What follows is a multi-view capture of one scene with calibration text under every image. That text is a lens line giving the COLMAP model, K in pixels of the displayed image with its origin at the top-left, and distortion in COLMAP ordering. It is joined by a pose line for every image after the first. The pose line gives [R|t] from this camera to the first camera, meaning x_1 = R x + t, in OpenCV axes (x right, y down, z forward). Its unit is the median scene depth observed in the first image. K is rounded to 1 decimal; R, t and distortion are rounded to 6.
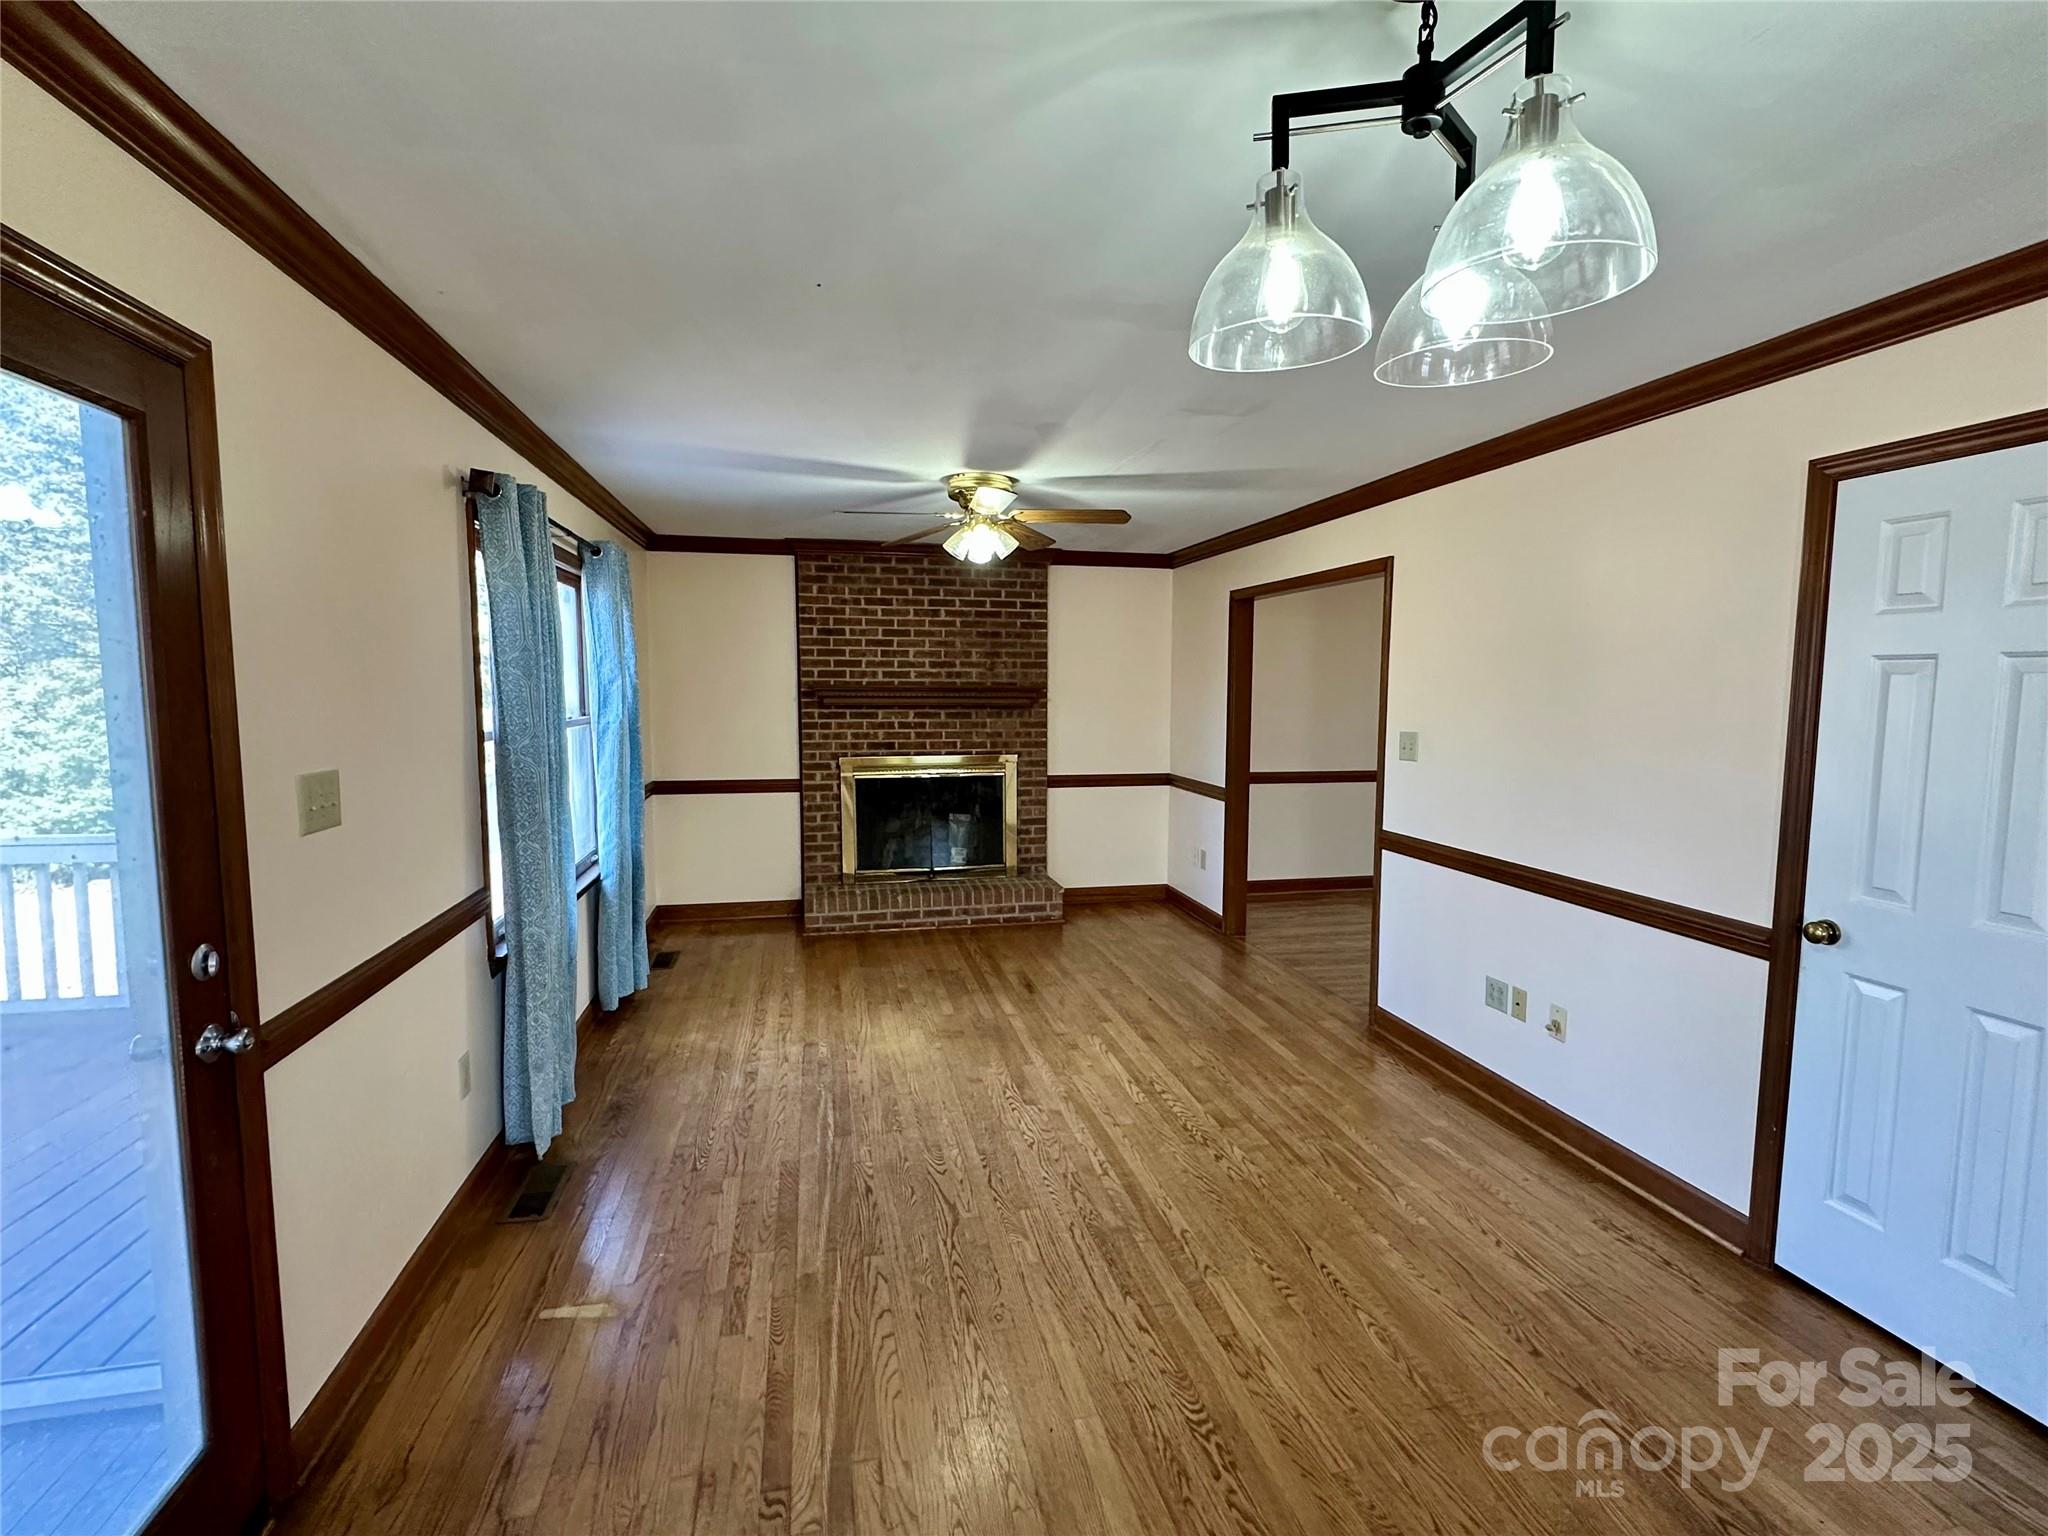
lens RADIAL K [[971.5, 0, 1029.8], [0, 971.5, 765.6], [0, 0, 1]] dist [-0.001378, -0.000078]
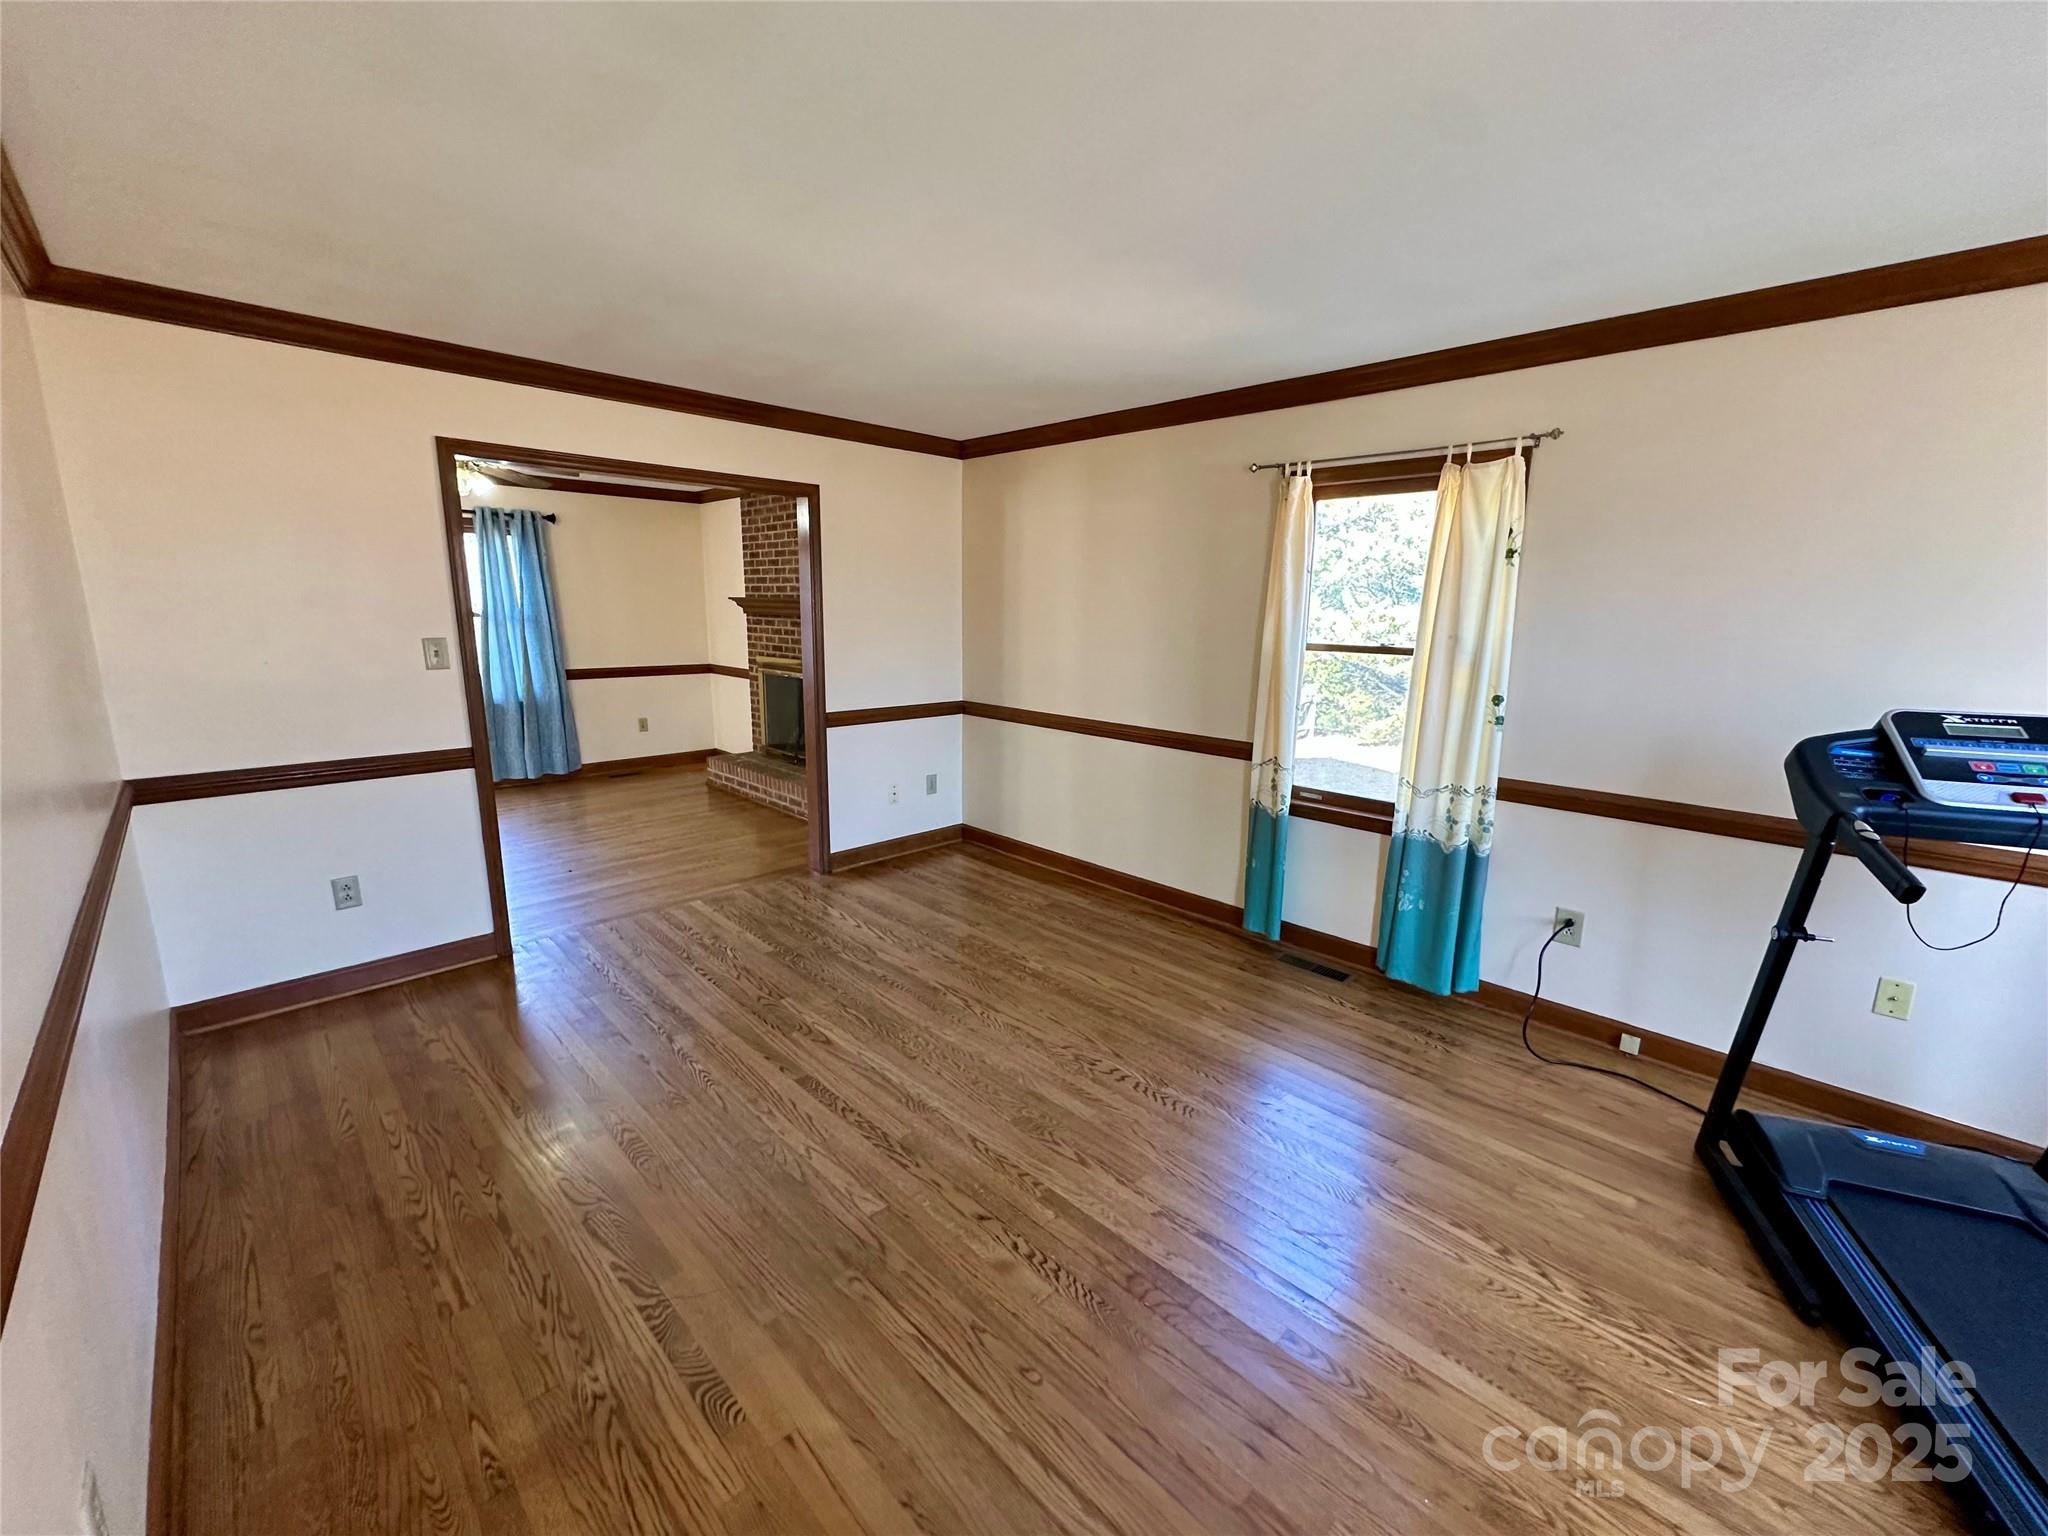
lens RADIAL K [[813.9, 0, 1029.0], [0, 813.9, 766.9], [0, 0, 1]] dist [0.000807, -0.000145]
pose [[0.539881, 0.170441, -0.824304, 0.897440], [-0.107252, 0.985232, 0.133471, -0.044425], [0.834880, 0.016350, 0.550189, 0.709695]]
